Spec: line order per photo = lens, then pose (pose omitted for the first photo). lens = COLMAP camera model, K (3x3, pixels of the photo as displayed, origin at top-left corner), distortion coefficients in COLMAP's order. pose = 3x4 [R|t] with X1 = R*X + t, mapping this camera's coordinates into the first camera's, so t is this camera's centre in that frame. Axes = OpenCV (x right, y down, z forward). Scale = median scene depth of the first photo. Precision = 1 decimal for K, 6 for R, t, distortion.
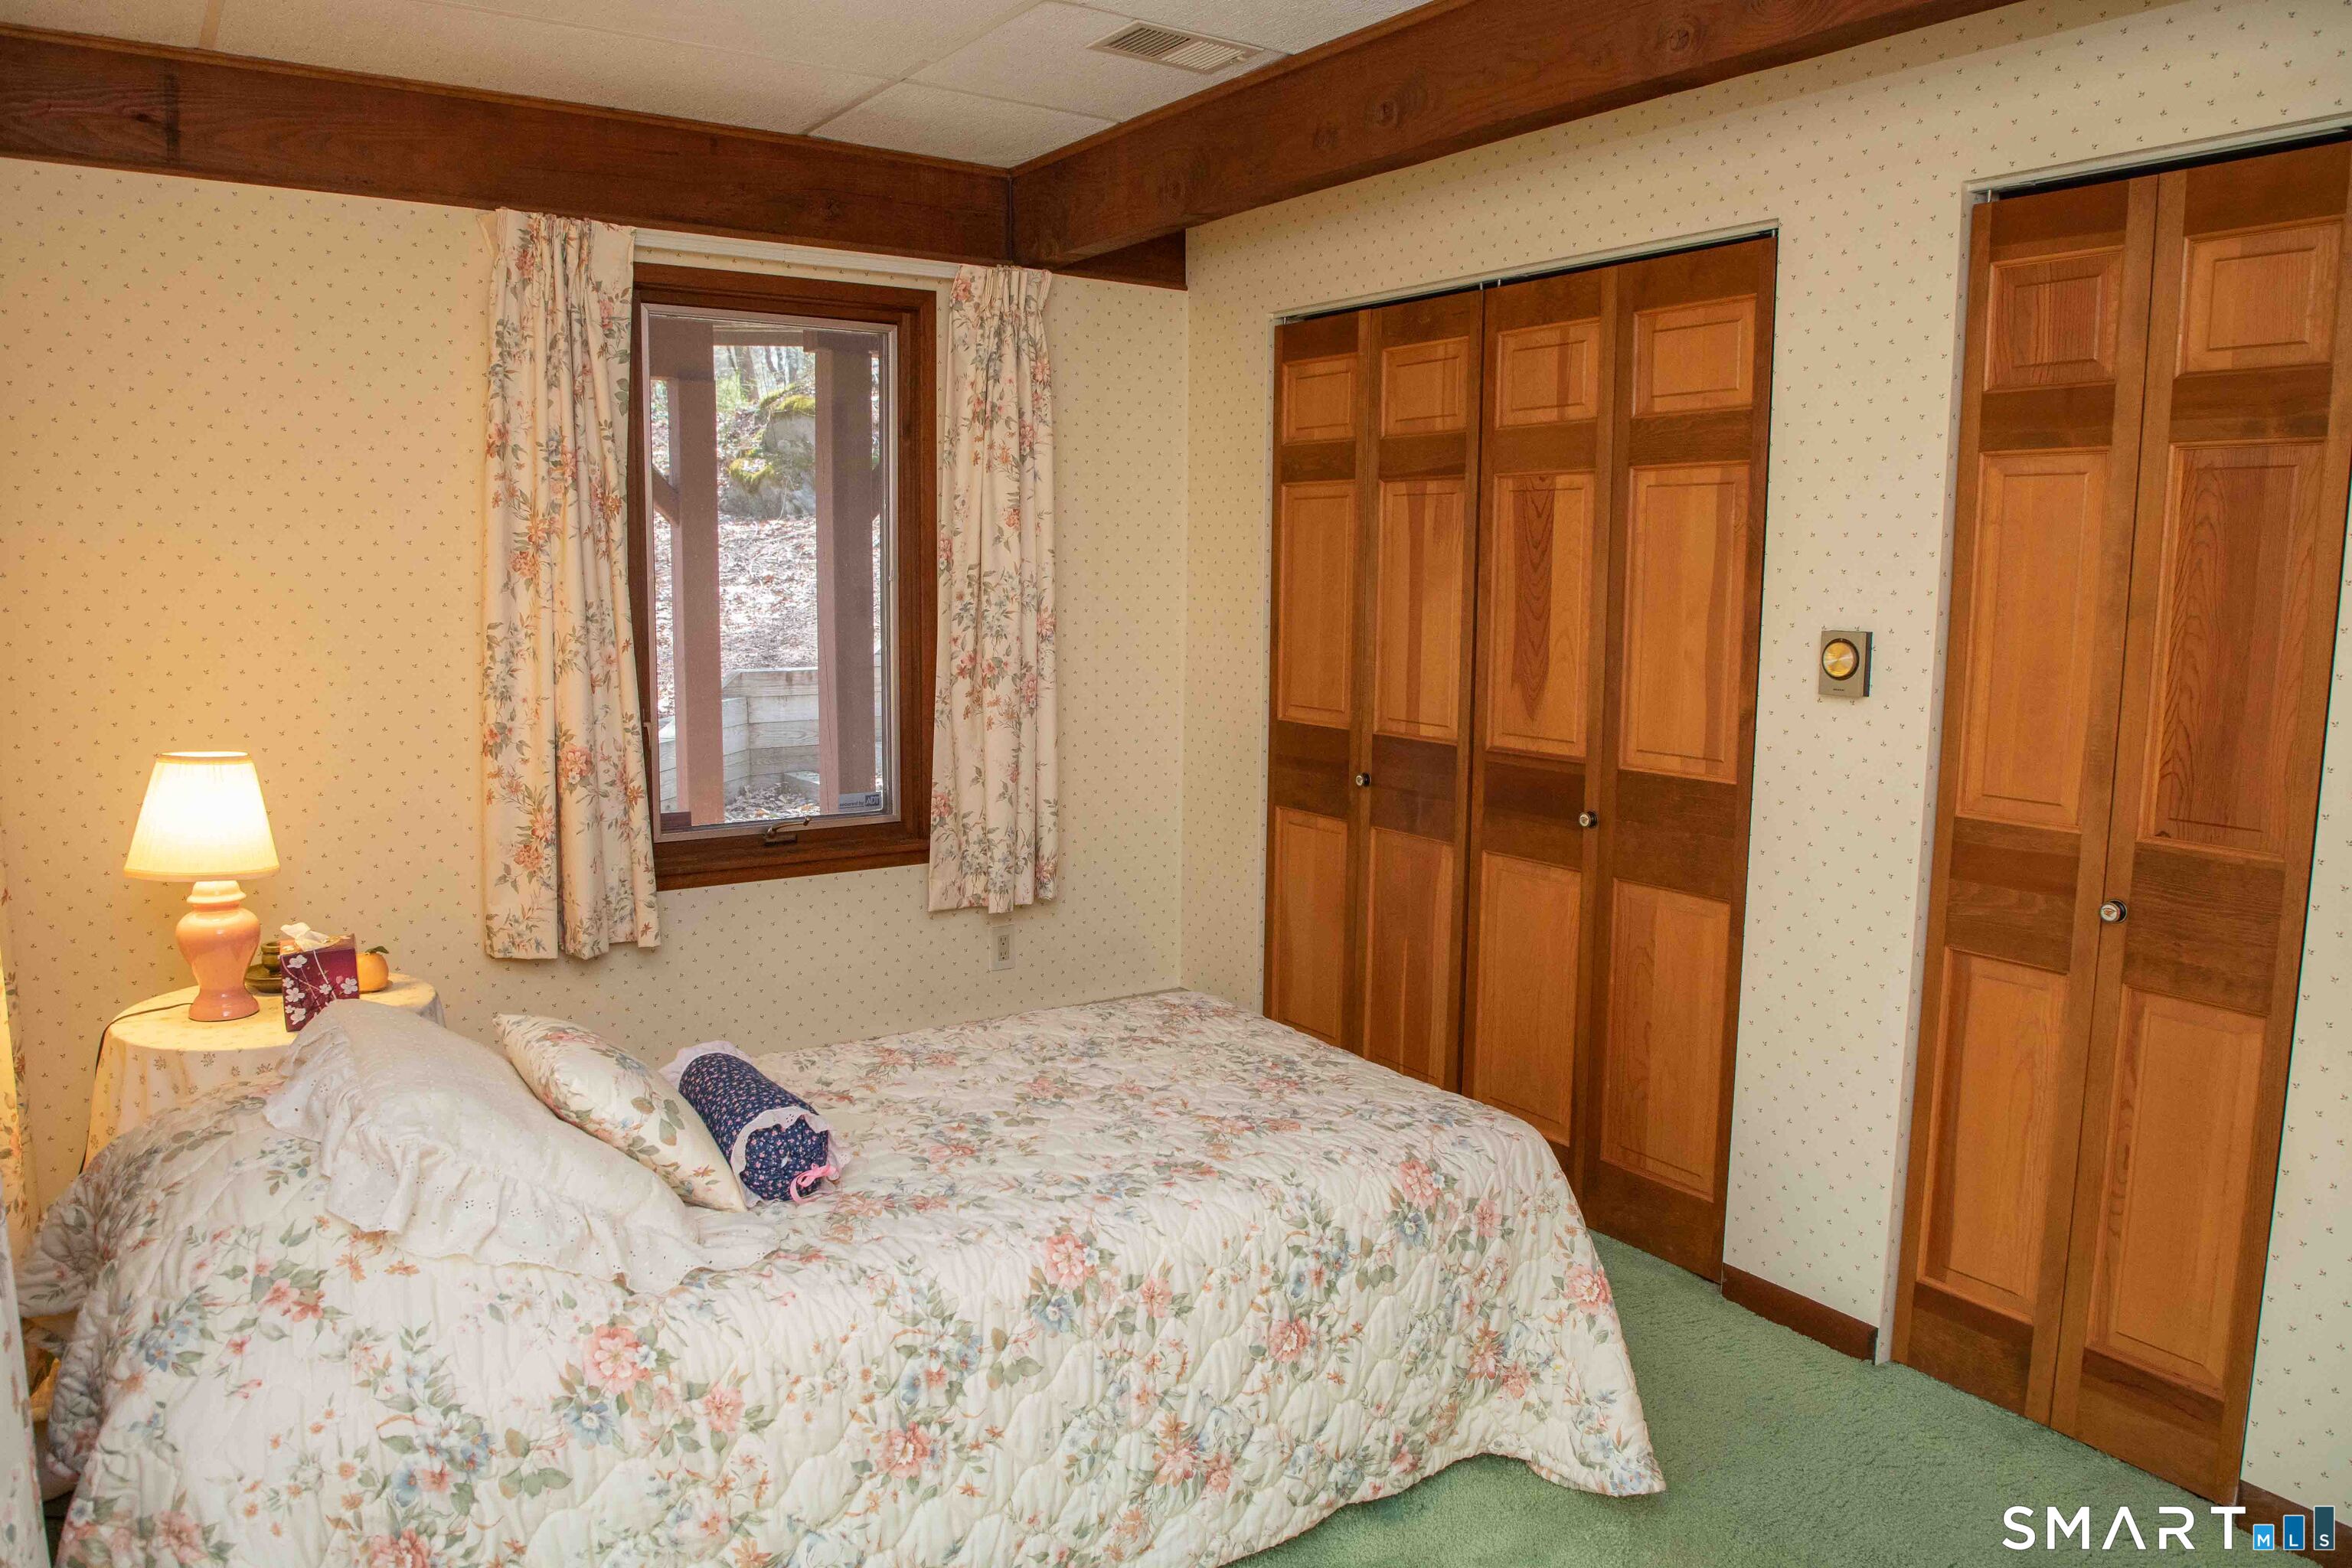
lens RADIAL K [[1614.2, 0, 1176.0], [0, 1614.2, 784.0], [0, 0, 1]] dist [0.000077, -0.072359]
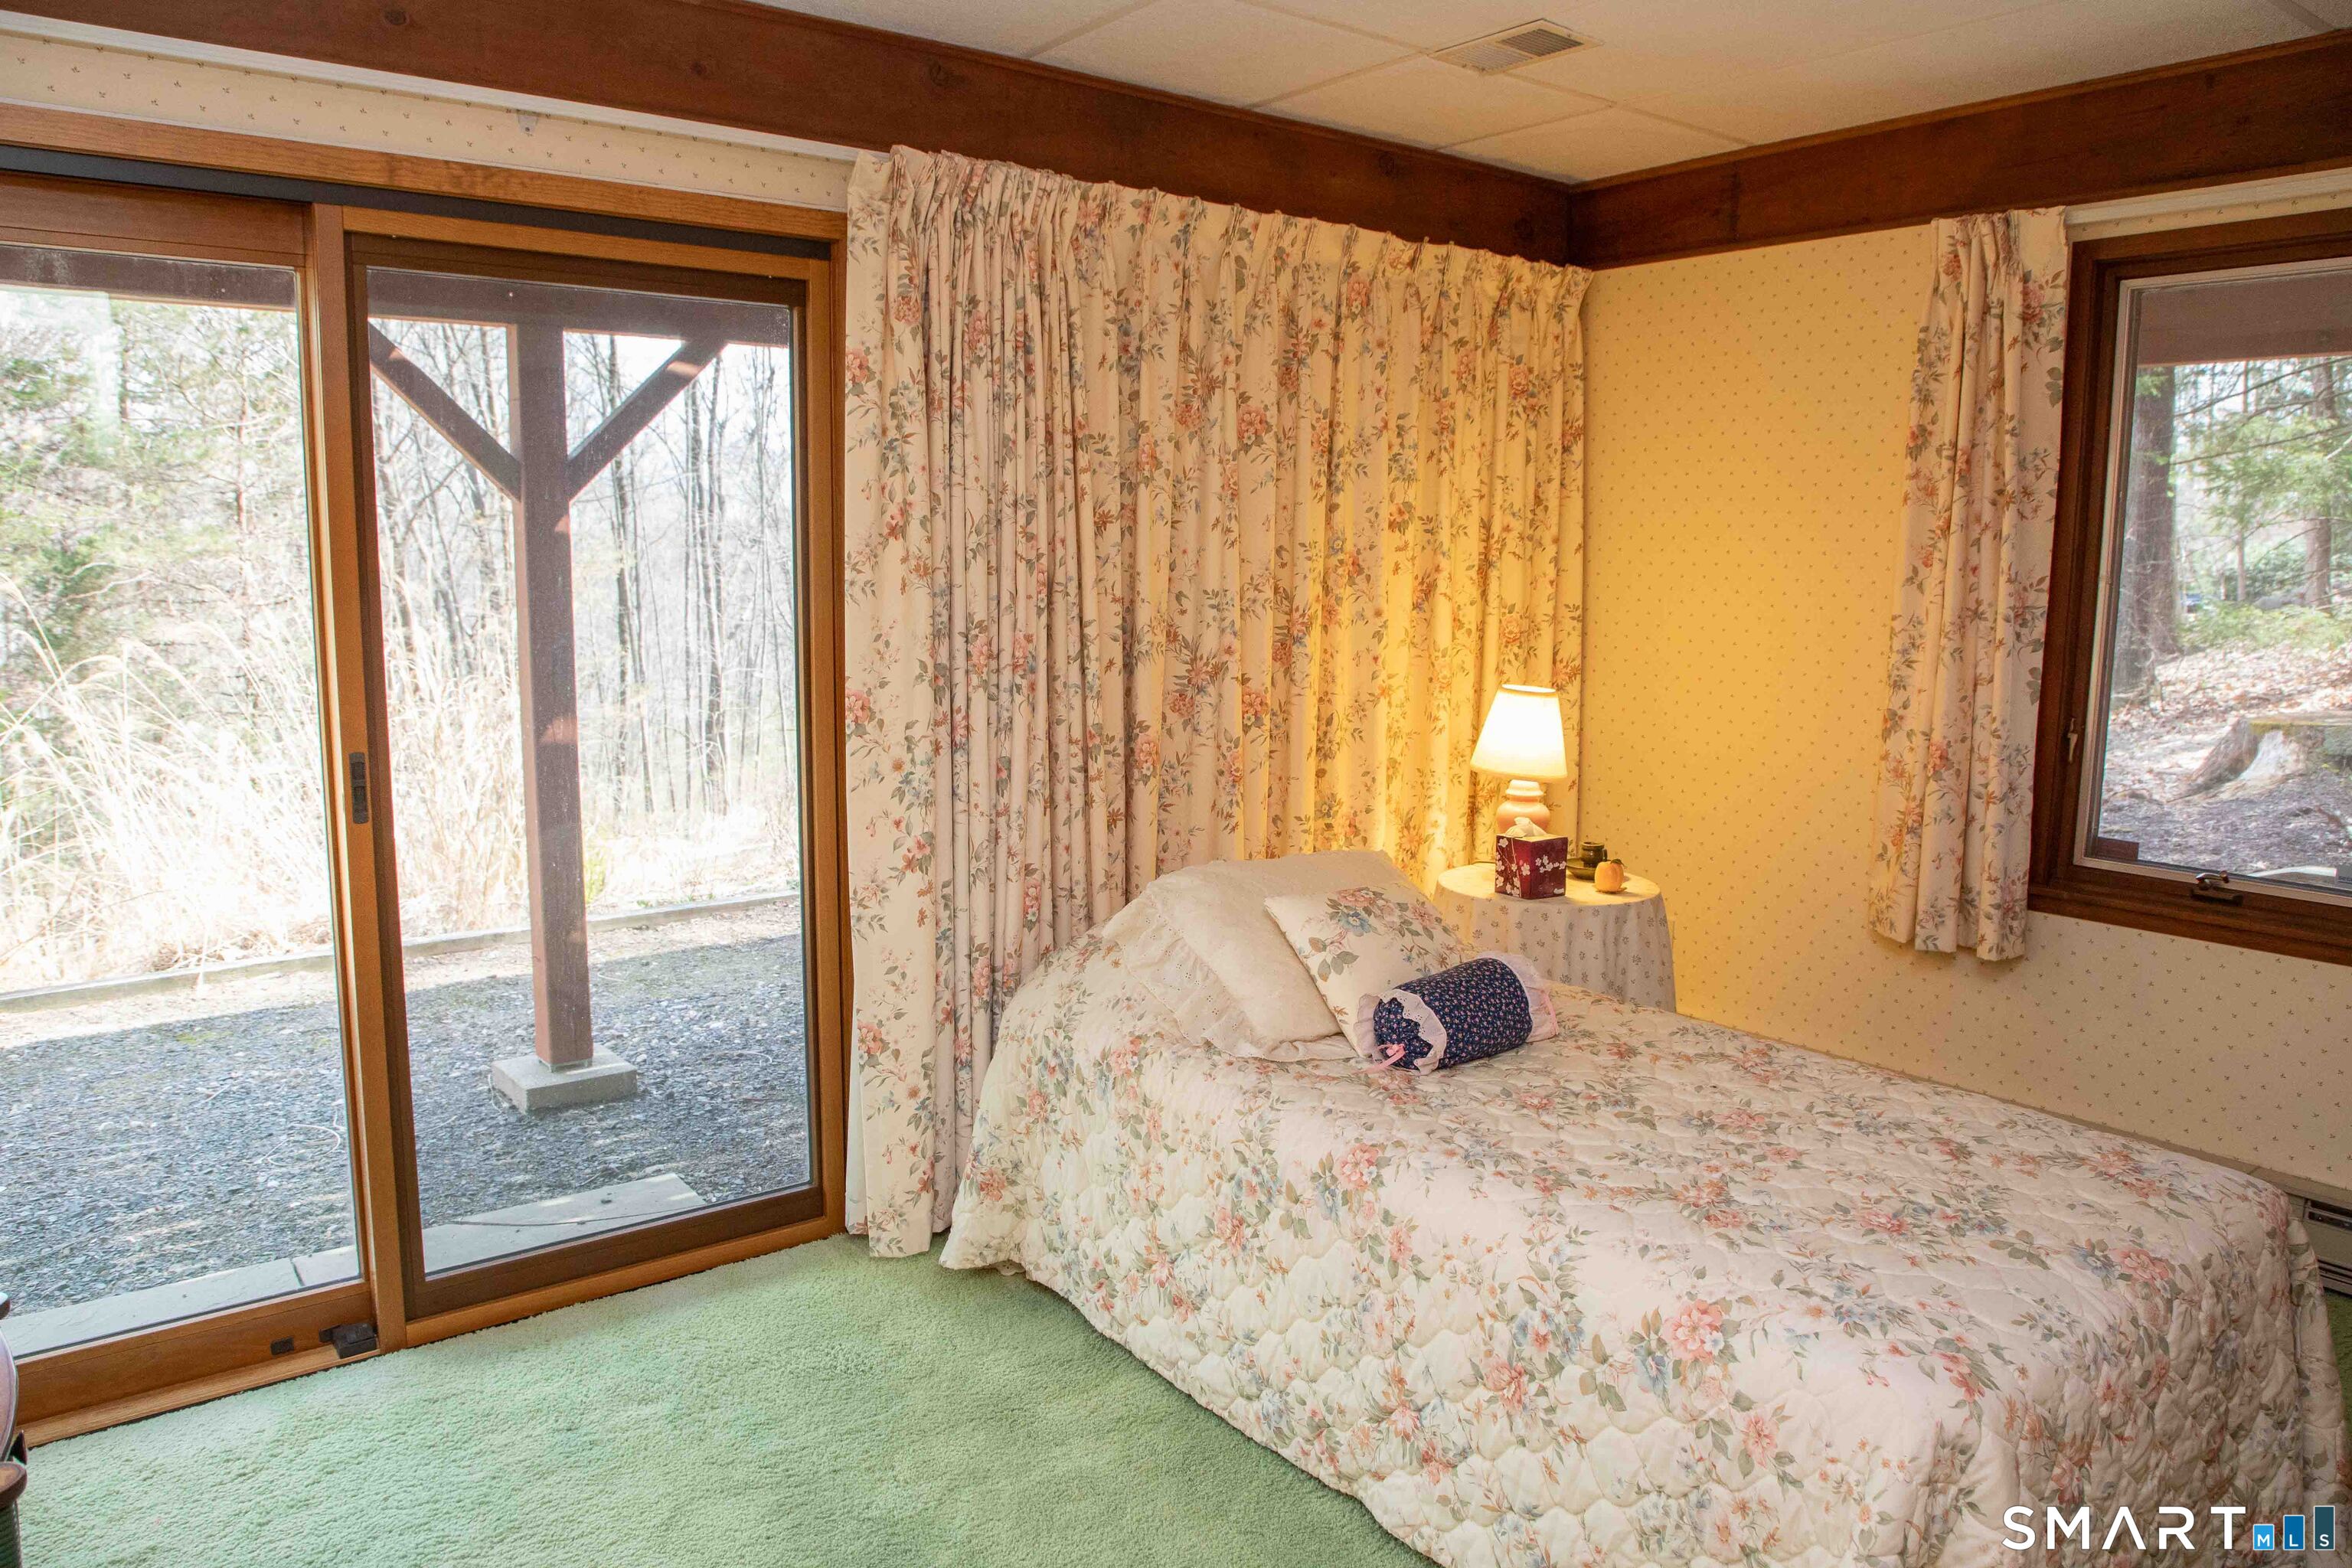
lens RADIAL K [[1602.4, 0, 1170.3], [0, 1602.4, 779.9], [0, 0, 1]] dist [-0.076303, 0.042086]
pose [[0.076235, 0.127222, -0.988940, 0.609100], [-0.147572, 0.982343, 0.114997, -0.044288], [0.986109, 0.137173, 0.093663, 0.465530]]
